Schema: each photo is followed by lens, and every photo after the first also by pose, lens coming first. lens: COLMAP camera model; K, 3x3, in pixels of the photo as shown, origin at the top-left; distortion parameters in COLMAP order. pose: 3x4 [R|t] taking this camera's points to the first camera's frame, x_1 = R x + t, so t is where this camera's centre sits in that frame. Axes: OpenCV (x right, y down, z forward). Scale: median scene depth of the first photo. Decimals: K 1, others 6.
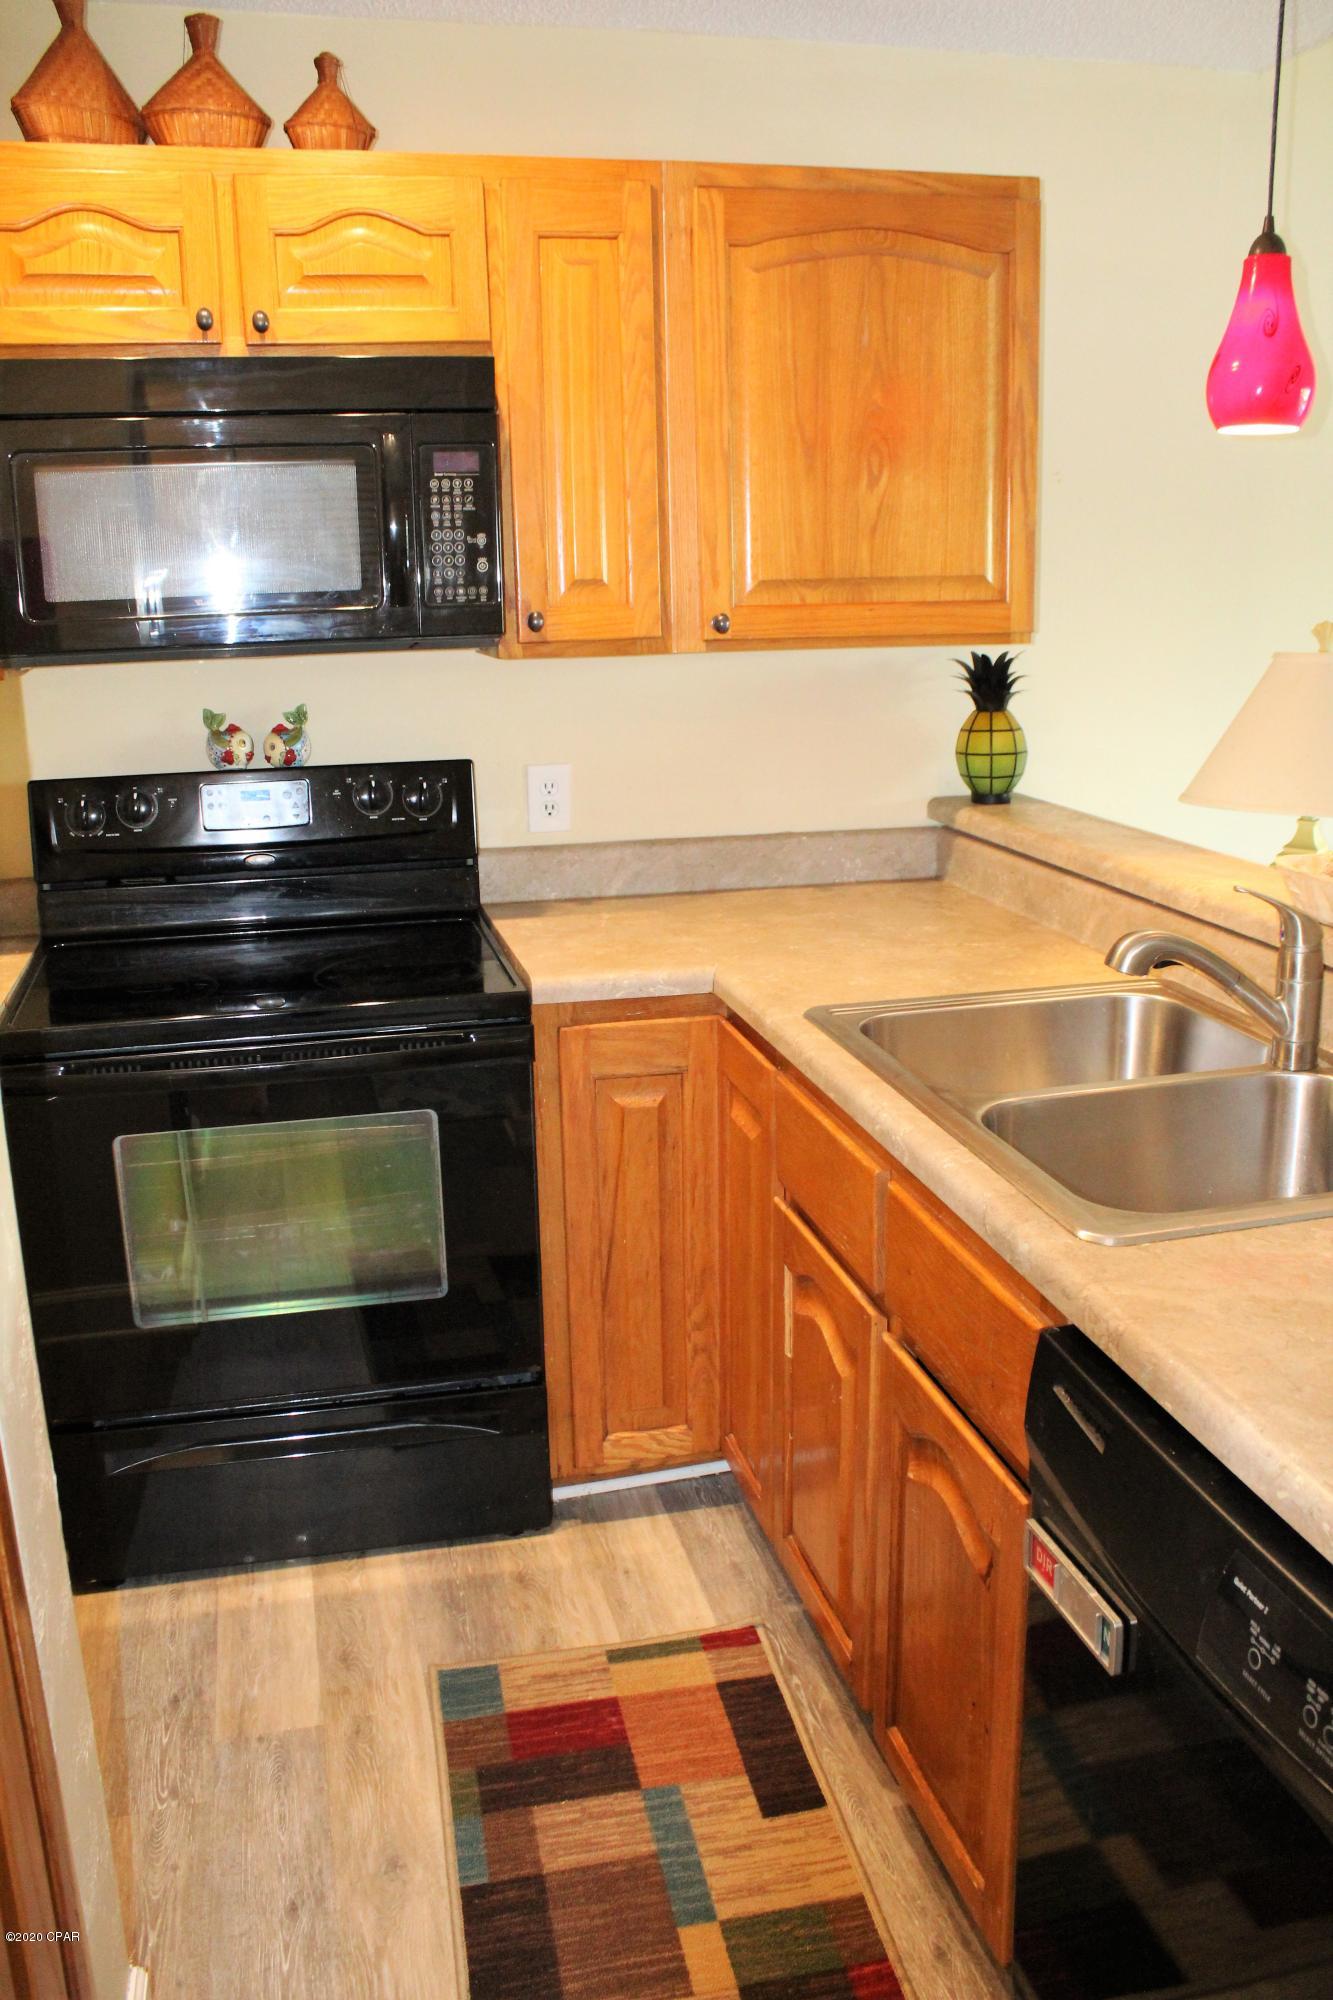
lens RADIAL K [[1668.3, 0, 667.0], [0, 1668.3, 961.9], [0, 0, 1]] dist [-0.169267, 0.155050]
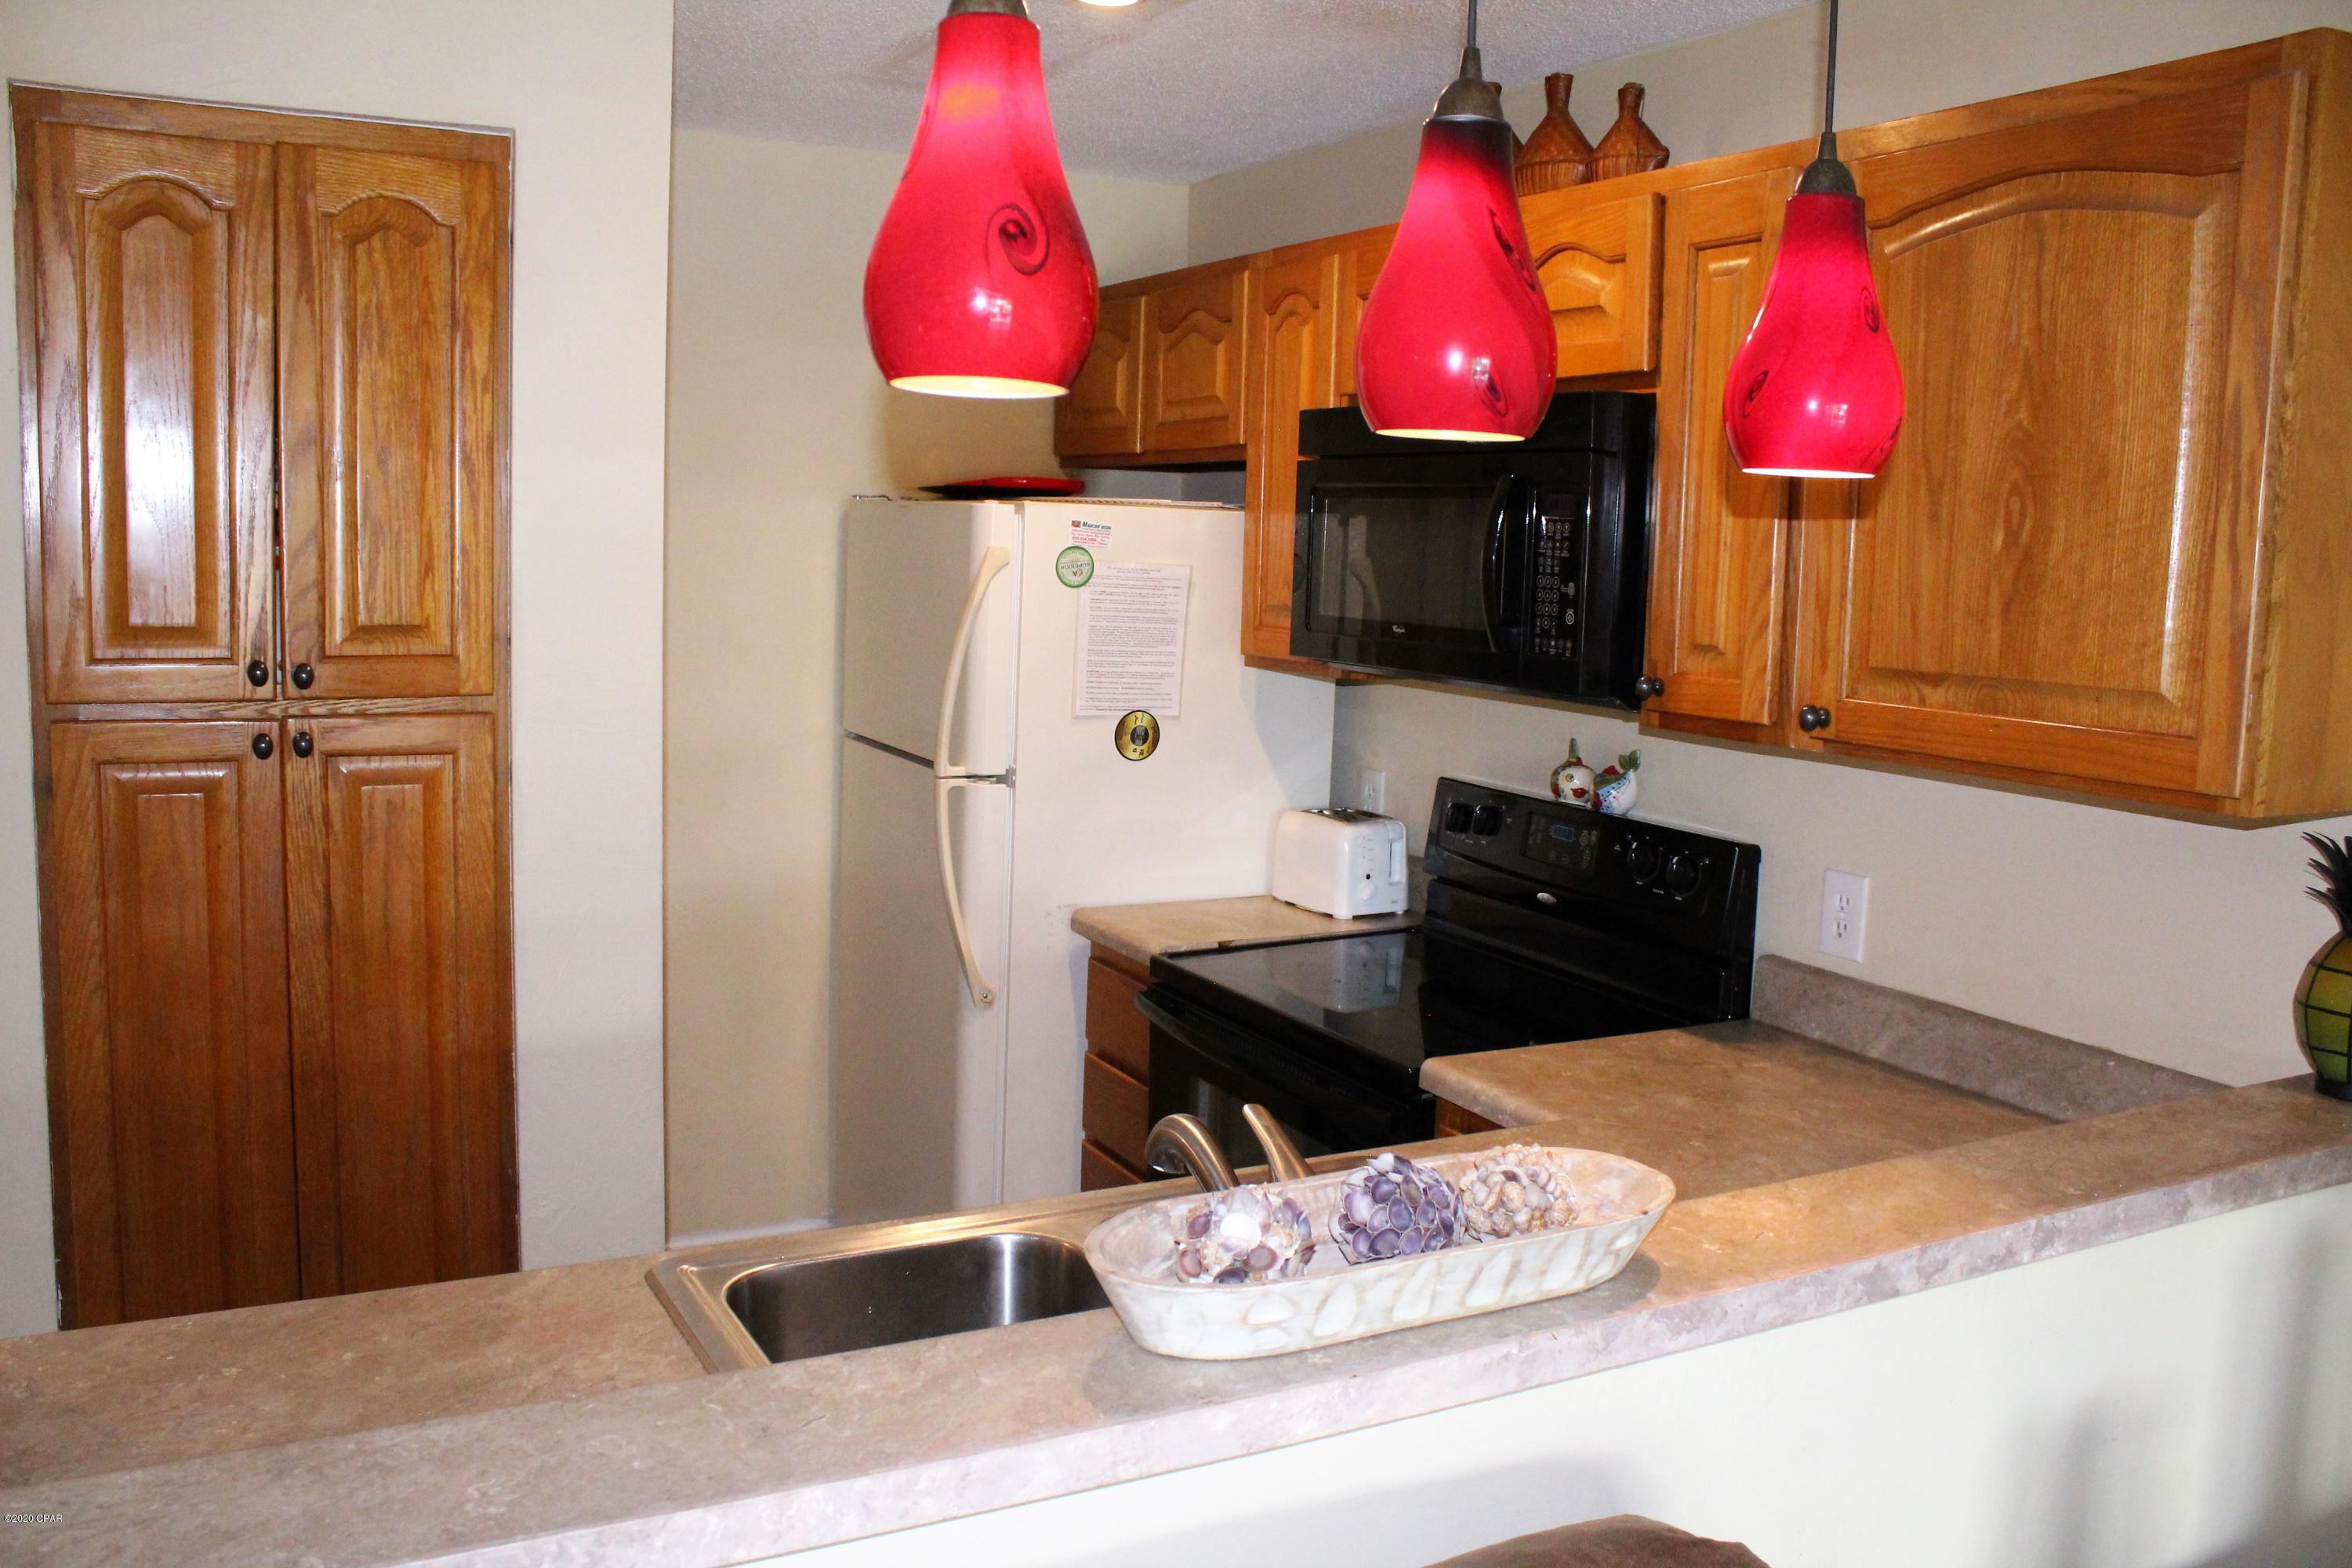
lens RADIAL K [[1961.9, 0, 1160.7], [0, 1961.9, 776.1], [0, 0, 1]] dist [-0.169267, 0.155050]
pose [[0.227415, 0.144881, -0.962960, 0.833894], [-0.262763, 0.961320, 0.082580, -0.173979], [0.937677, 0.234250, 0.256688, 0.499778]]
